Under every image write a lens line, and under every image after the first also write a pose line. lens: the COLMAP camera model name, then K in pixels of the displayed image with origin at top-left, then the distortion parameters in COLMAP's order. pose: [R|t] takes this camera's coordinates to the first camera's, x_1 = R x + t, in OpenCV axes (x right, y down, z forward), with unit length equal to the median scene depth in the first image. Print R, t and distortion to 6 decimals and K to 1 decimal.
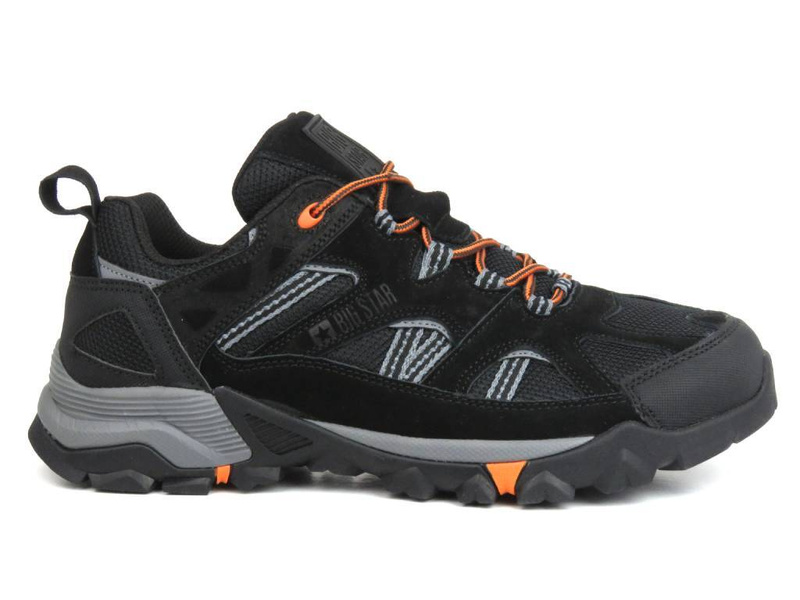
lens RADIAL K [[1823.6, 0, 400.0], [0, 1823.6, 300.0], [0, 0, 1]] dist [-0.075885, -0.051910]
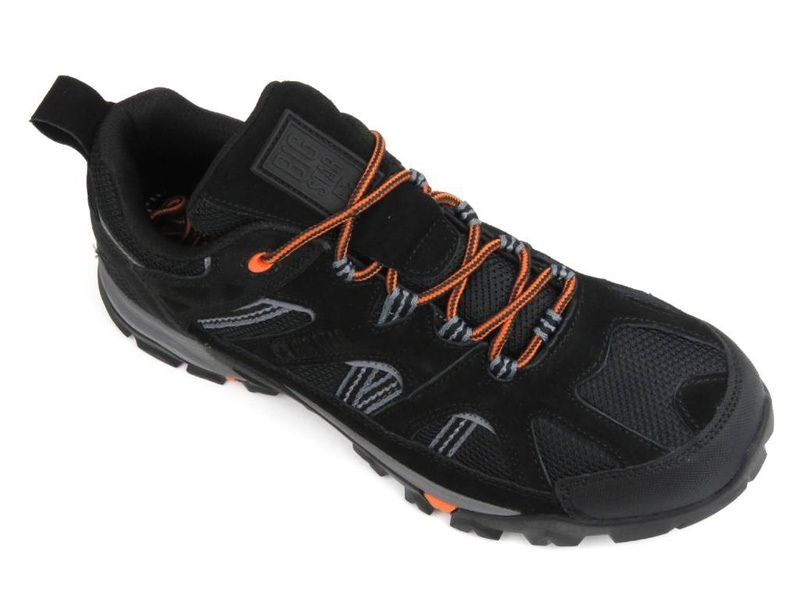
lens RADIAL K [[1268.0, 0, 400.0], [0, 1268.0, 300.0], [0, 0, 1]] dist [0.008805, -0.024075]
pose [[0.914420, 0.281506, -0.290845, 0.211267], [0.087692, 0.563705, 0.821308, -0.564518], [0.395155, -0.776525, 0.490777, 0.698554]]
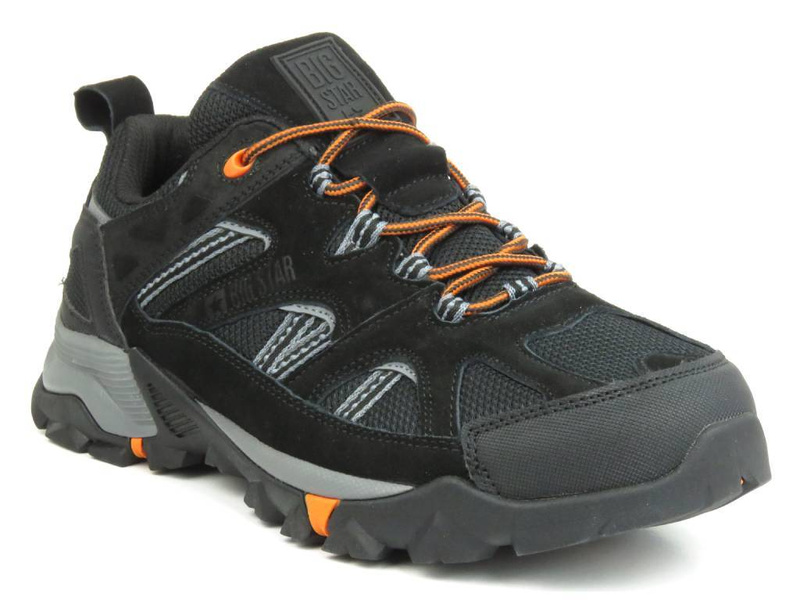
lens RADIAL K [[2397.5, 0, 400.0], [0, 2397.5, 300.0], [0, 0, 1]] dist [0.072032, 0.129038]
pose [[0.740579, 0.143774, -0.656408, 0.739779], [-0.101701, 0.989572, 0.102004, -0.104157], [0.664229, -0.008785, 0.747478, 0.228499]]
